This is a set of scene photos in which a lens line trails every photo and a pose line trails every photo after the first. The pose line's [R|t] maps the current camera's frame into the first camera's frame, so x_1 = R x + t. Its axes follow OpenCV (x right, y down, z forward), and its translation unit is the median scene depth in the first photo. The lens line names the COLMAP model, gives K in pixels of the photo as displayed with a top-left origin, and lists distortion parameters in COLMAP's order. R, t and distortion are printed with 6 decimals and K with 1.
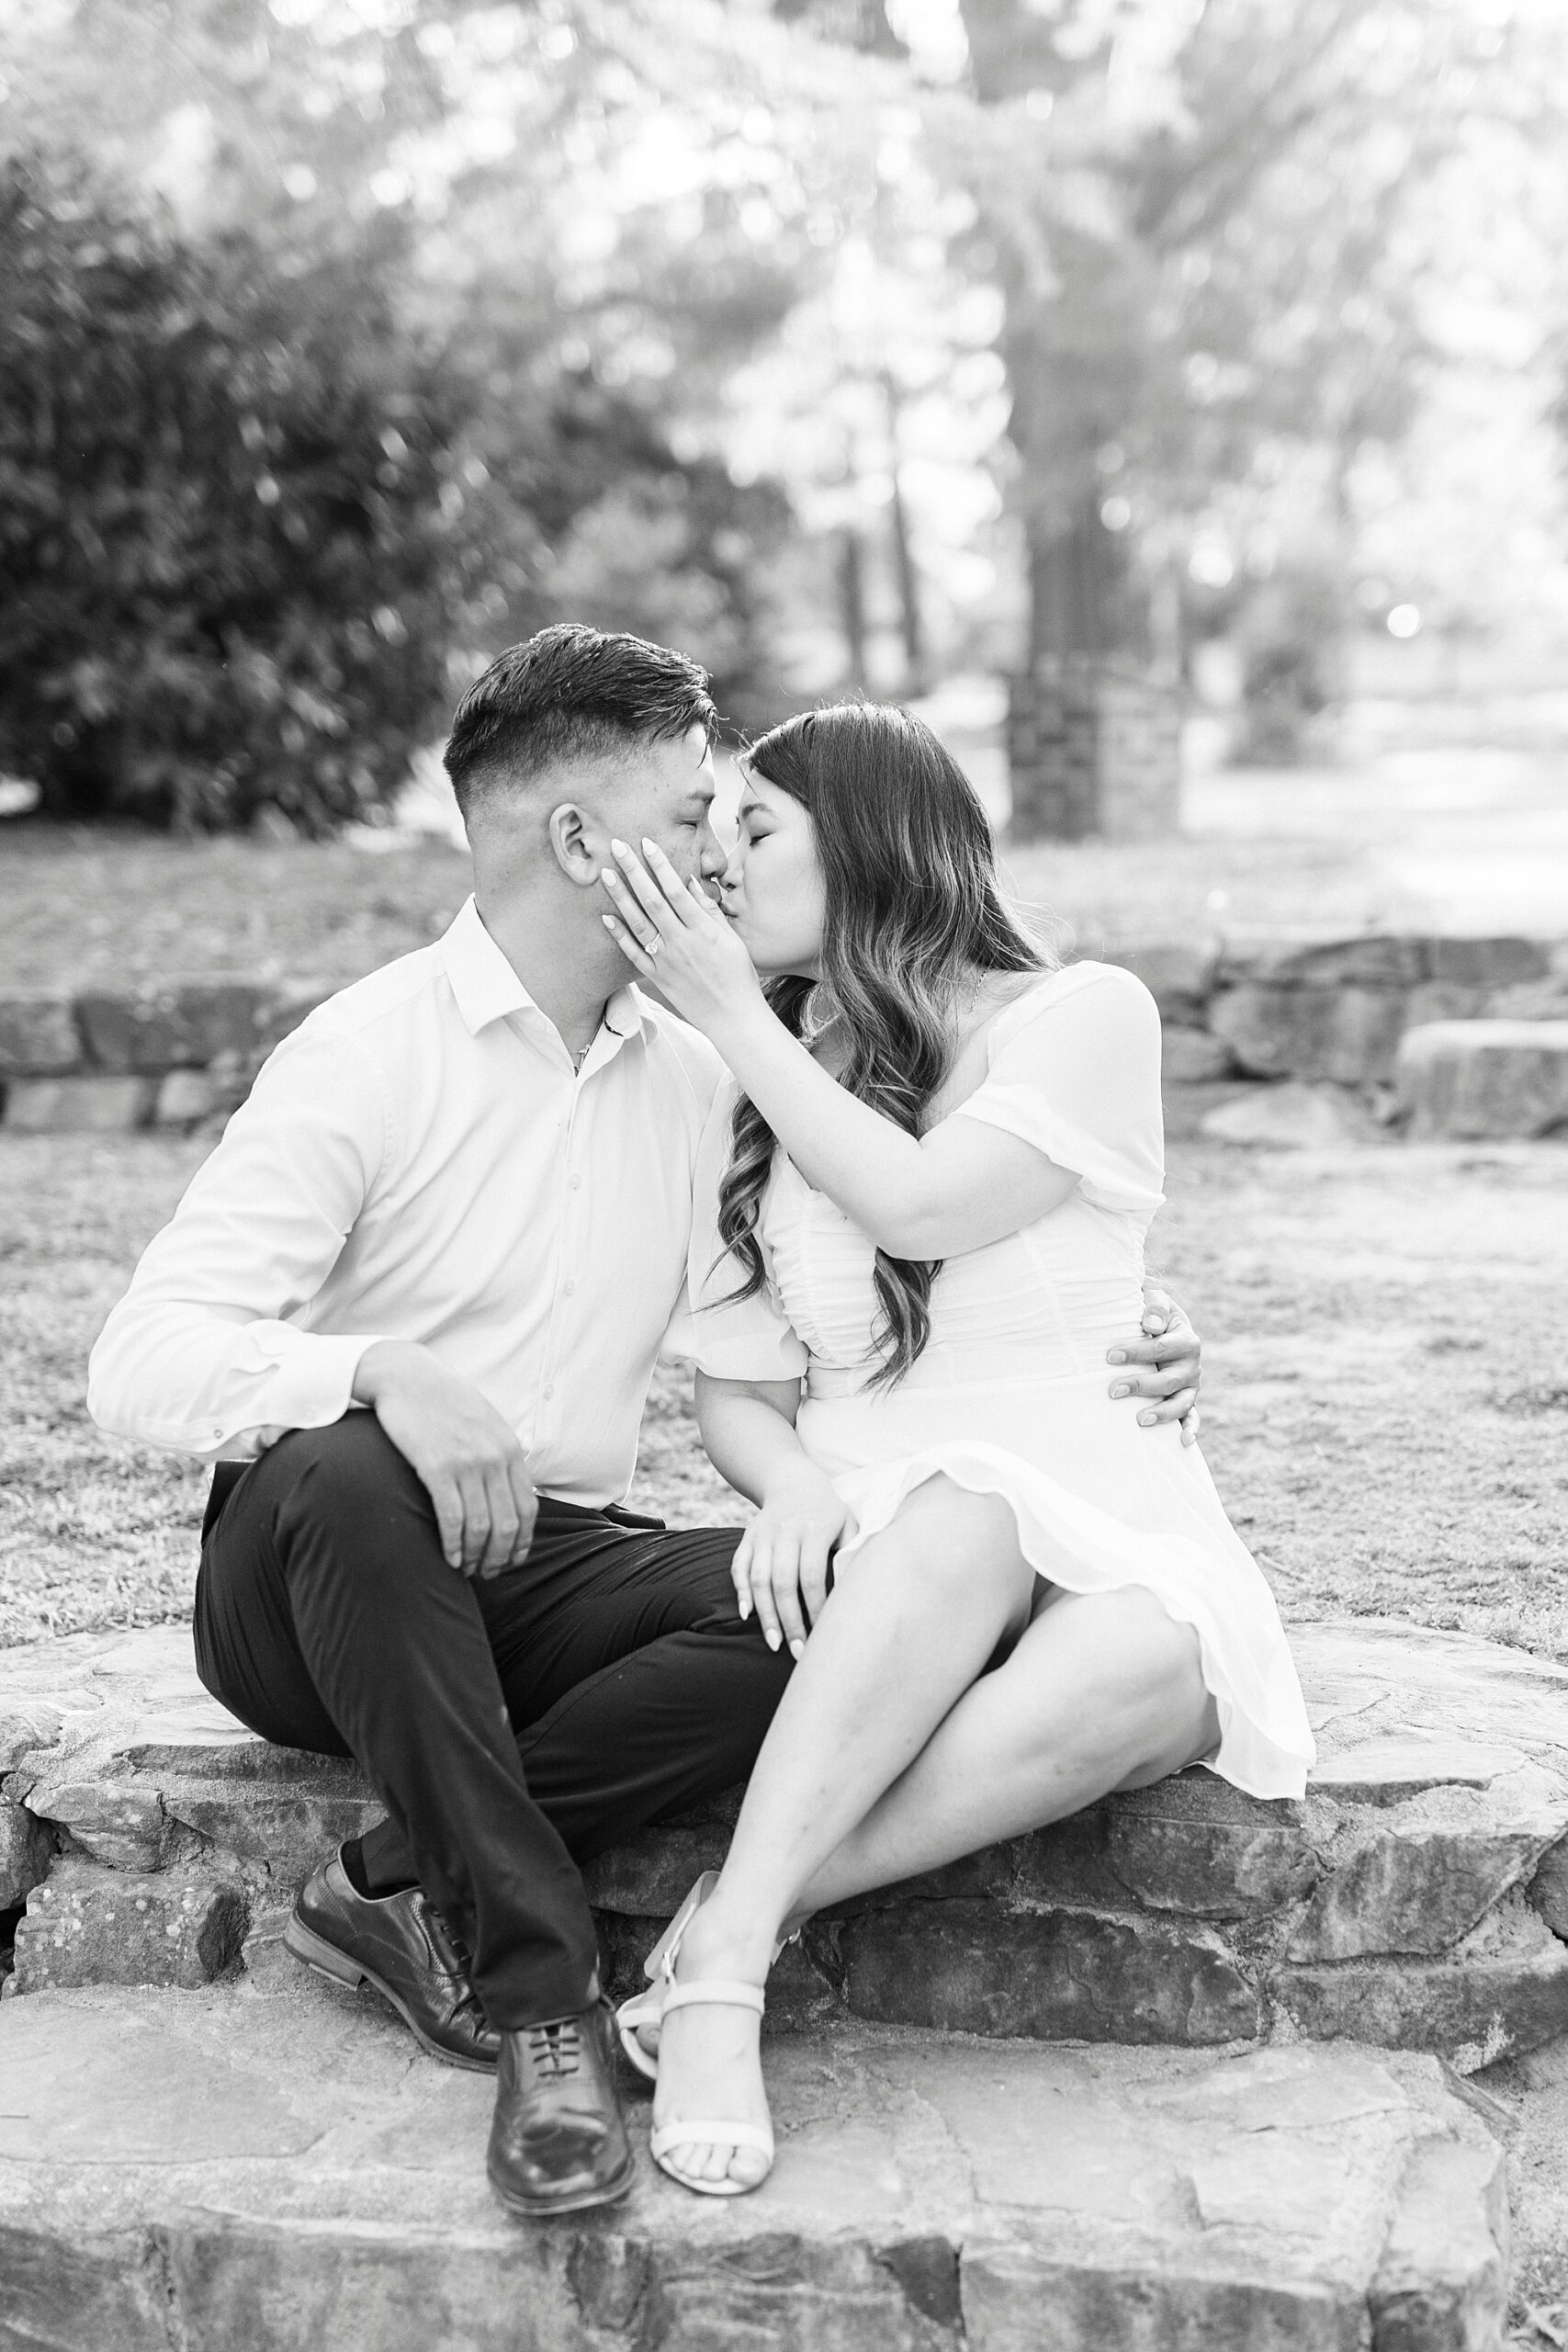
lens RADIAL K [[3931.2, 0, 890.4], [0, 3931.2, 1373.7], [0, 0, 1]] dist [-0.008165, 0.032387]
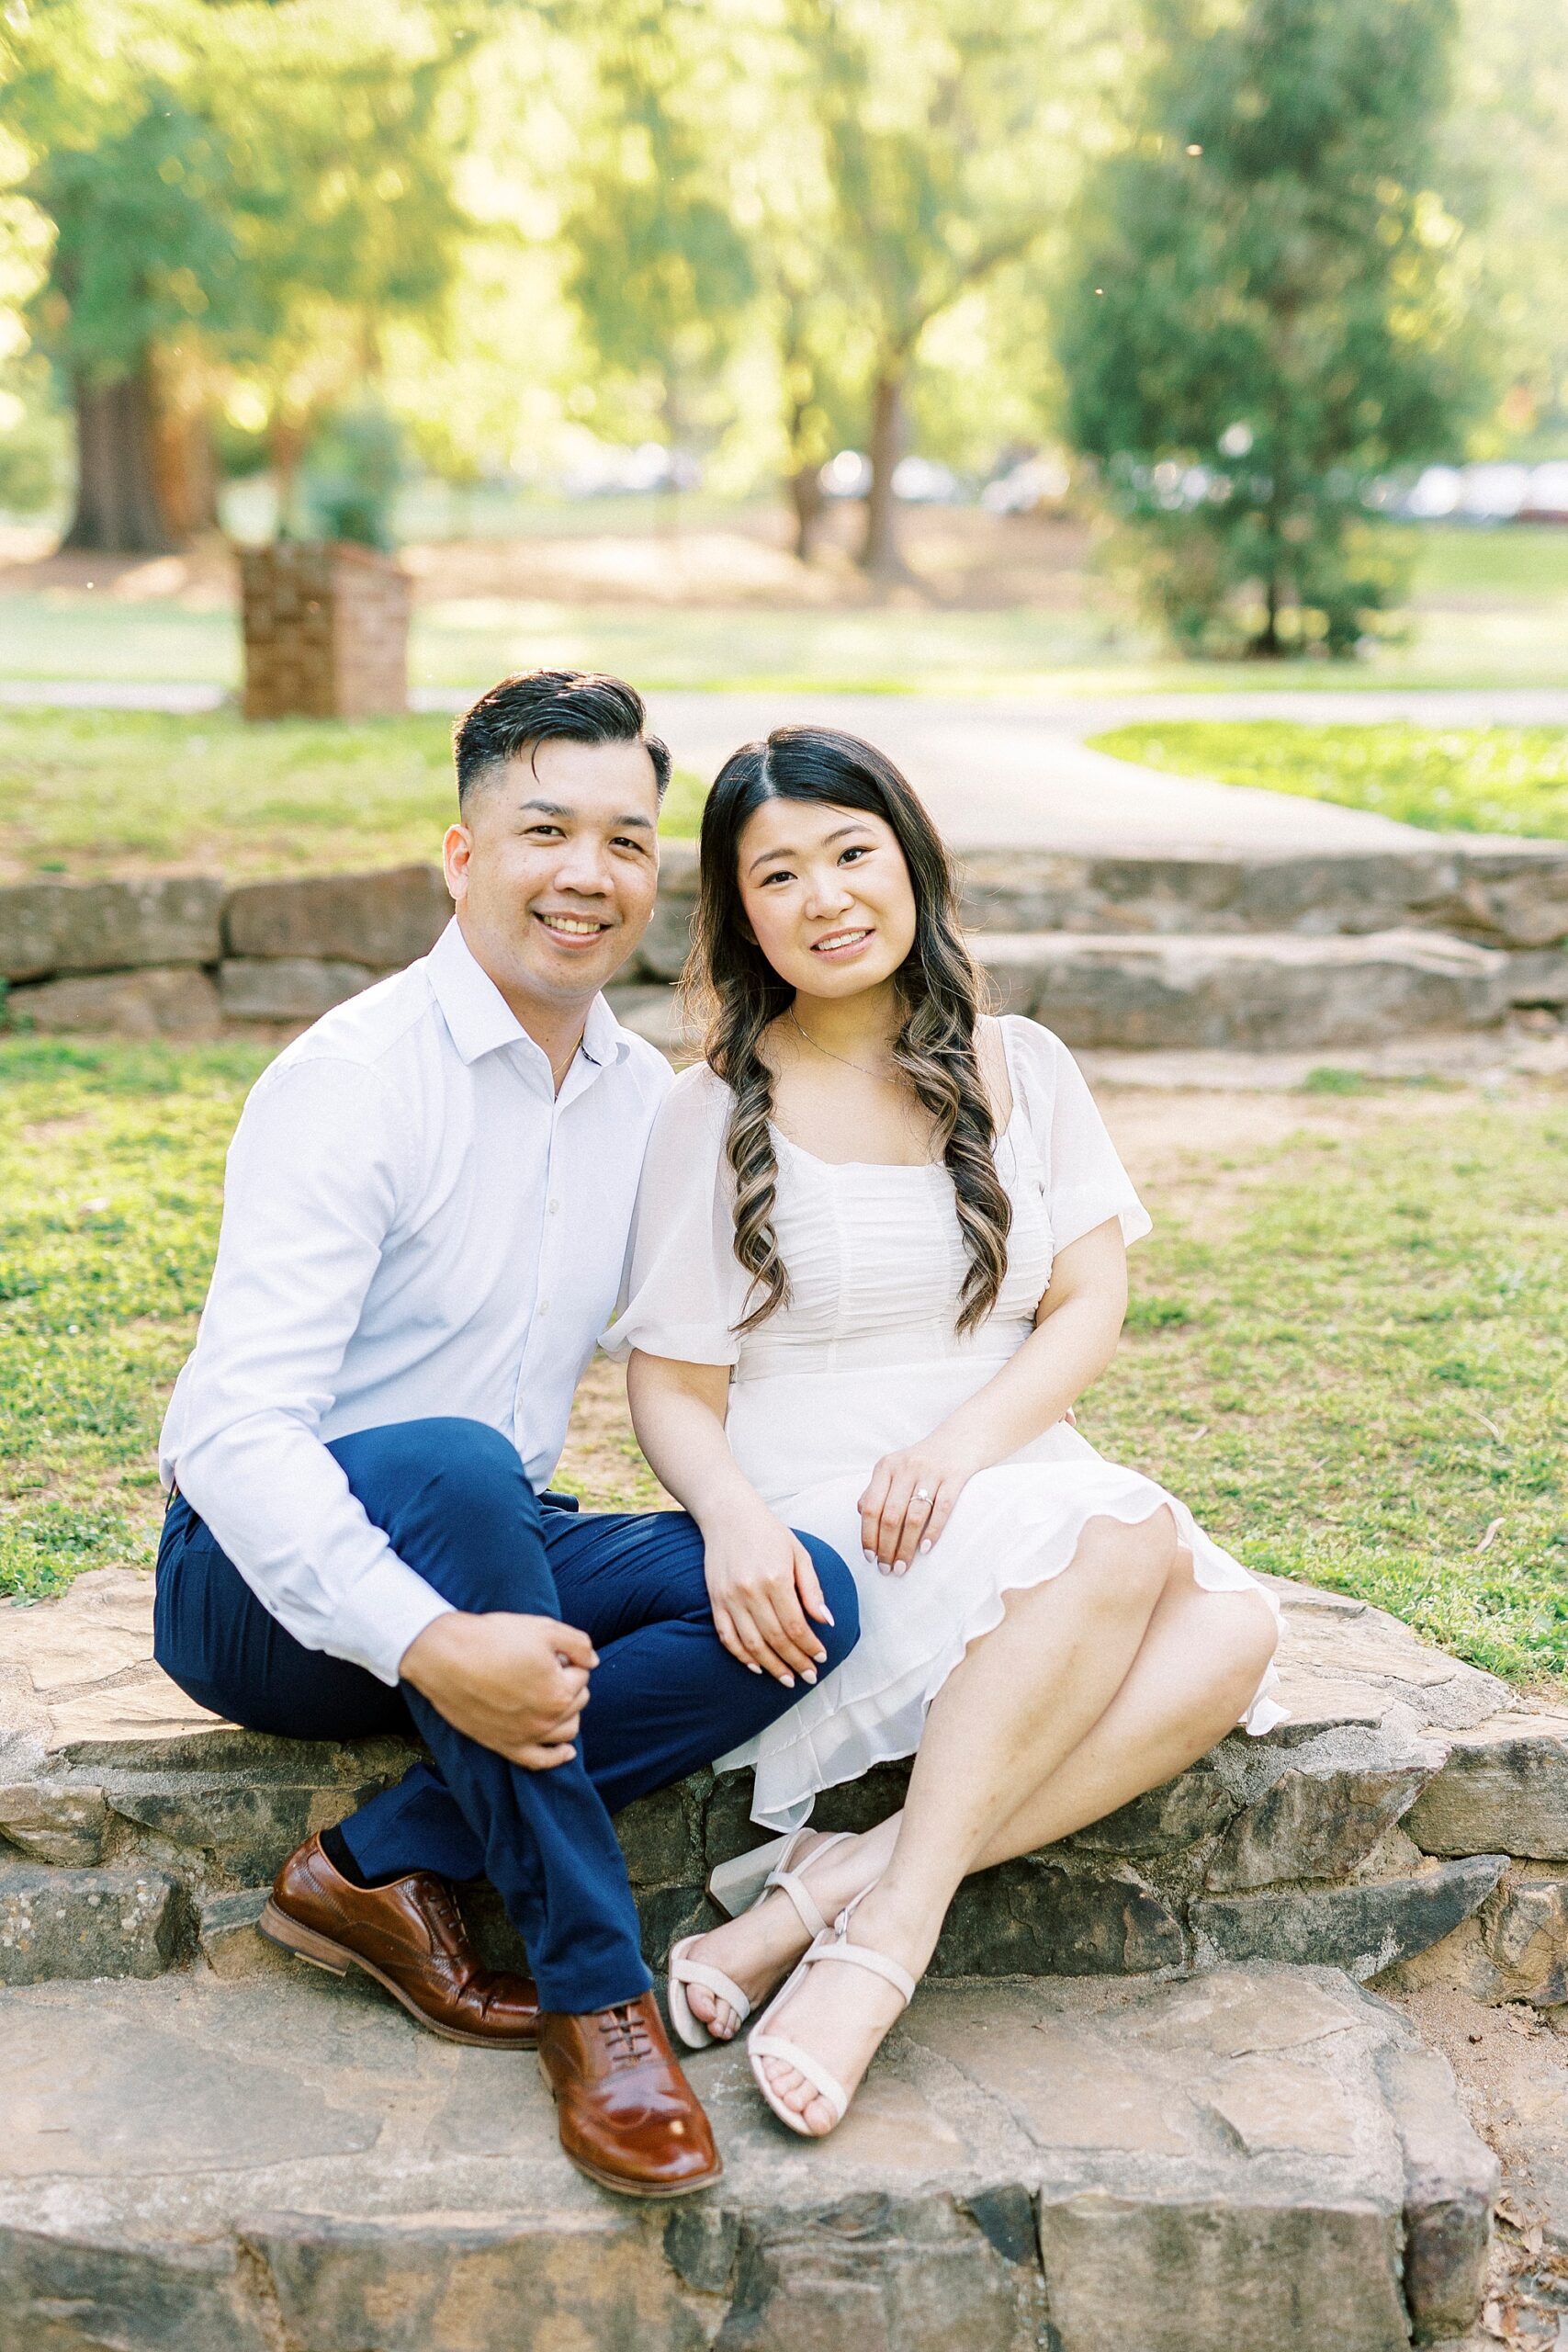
lens RADIAL K [[3677.7, 0, 867.4], [0, 3677.7, 1234.1], [0, 0, 1]] dist [0.005390, -0.022907]
pose [[0.964773, -0.019982, 0.262325, -0.258398], [0.014735, 0.999650, 0.021953, -0.059514], [-0.262672, -0.017315, 0.964730, 0.027953]]
